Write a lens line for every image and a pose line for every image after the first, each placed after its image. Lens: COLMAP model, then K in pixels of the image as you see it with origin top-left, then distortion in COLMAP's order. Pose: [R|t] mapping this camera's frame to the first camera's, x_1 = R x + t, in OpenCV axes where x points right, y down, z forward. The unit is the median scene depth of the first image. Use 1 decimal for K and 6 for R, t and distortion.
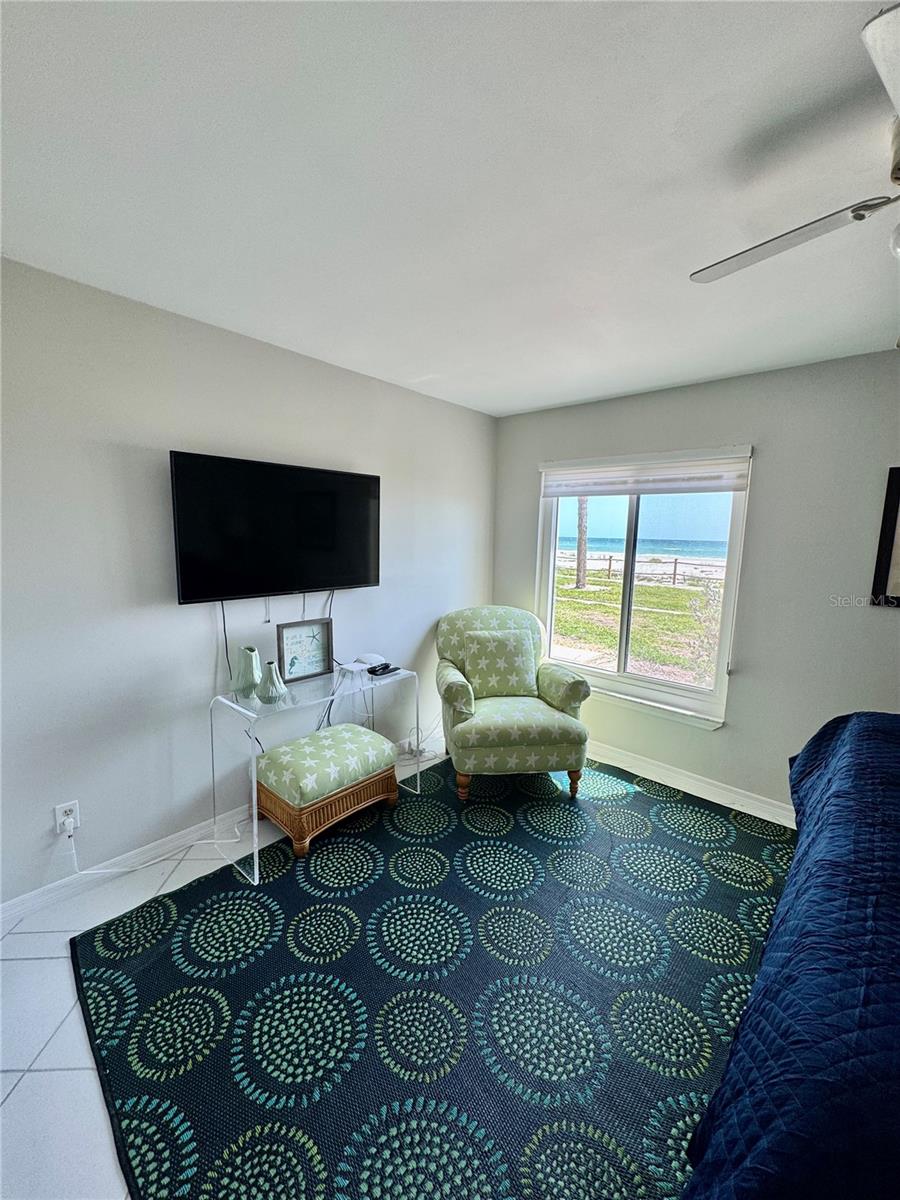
lens RADIAL K [[478.2, 0, 451.3], [0, 478.2, 598.6], [0, 0, 1]] dist [-0.000055, -0.000368]
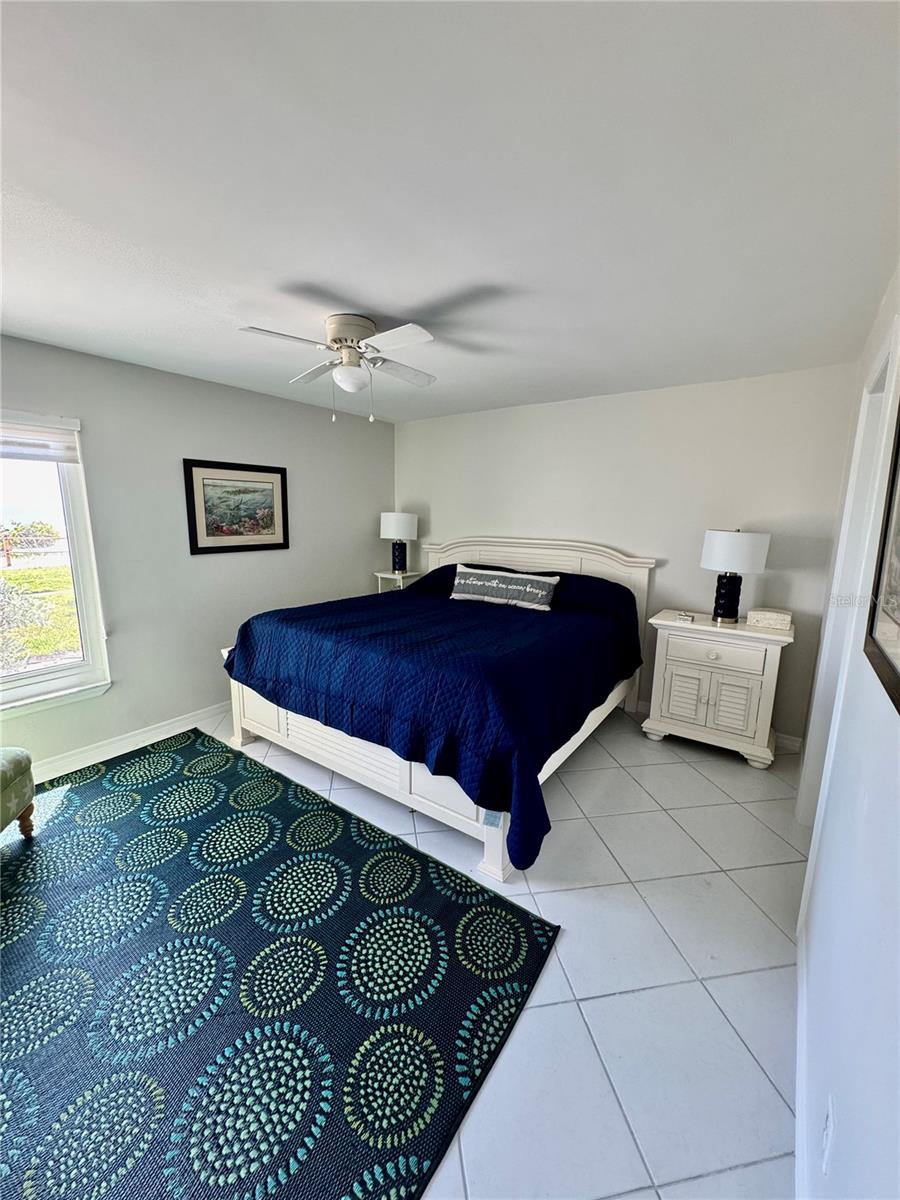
lens RADIAL K [[478.2, 0, 449.9], [0, 478.2, 597.6], [0, 0, 1]] dist [-0.000055, -0.000368]
pose [[-0.110118, -0.207040, 0.972115, -0.551677], [0.123293, 0.967664, 0.220059, -0.071570], [-0.986242, 0.144088, -0.081030, 0.325019]]
